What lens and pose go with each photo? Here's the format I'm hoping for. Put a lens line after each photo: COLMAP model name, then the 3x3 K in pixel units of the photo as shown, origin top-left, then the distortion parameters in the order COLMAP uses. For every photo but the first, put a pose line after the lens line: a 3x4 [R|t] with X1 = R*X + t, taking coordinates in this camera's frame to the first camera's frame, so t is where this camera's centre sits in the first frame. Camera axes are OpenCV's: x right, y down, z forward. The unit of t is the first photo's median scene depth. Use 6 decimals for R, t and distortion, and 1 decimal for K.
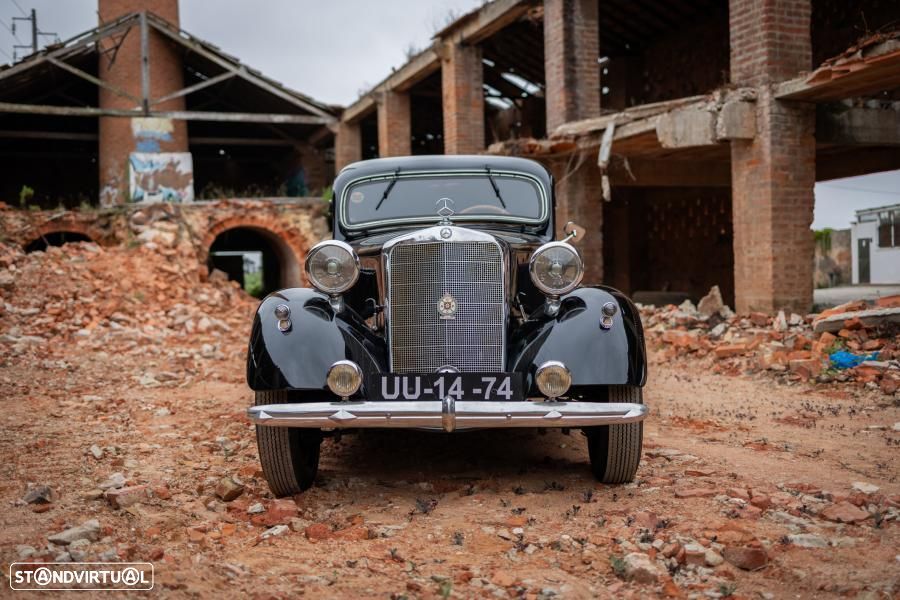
lens RADIAL K [[902.6, 0, 450.0], [0, 902.6, 300.0], [0, 0, 1]] dist [0.009276, 0.005242]
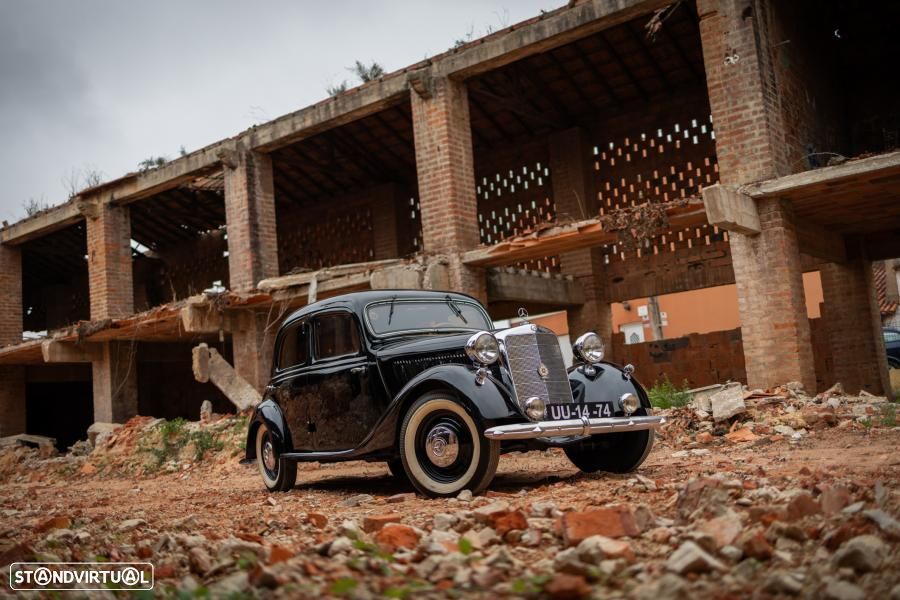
lens RADIAL K [[902.6, 0, 450.0], [0, 902.6, 300.0], [0, 0, 1]] dist [0.009276, 0.005242]
pose [[0.854772, 0.016868, 0.518729, -0.345713], [0.078113, 0.983906, -0.160710, 0.045132], [-0.513091, 0.177890, 0.839698, -0.109612]]
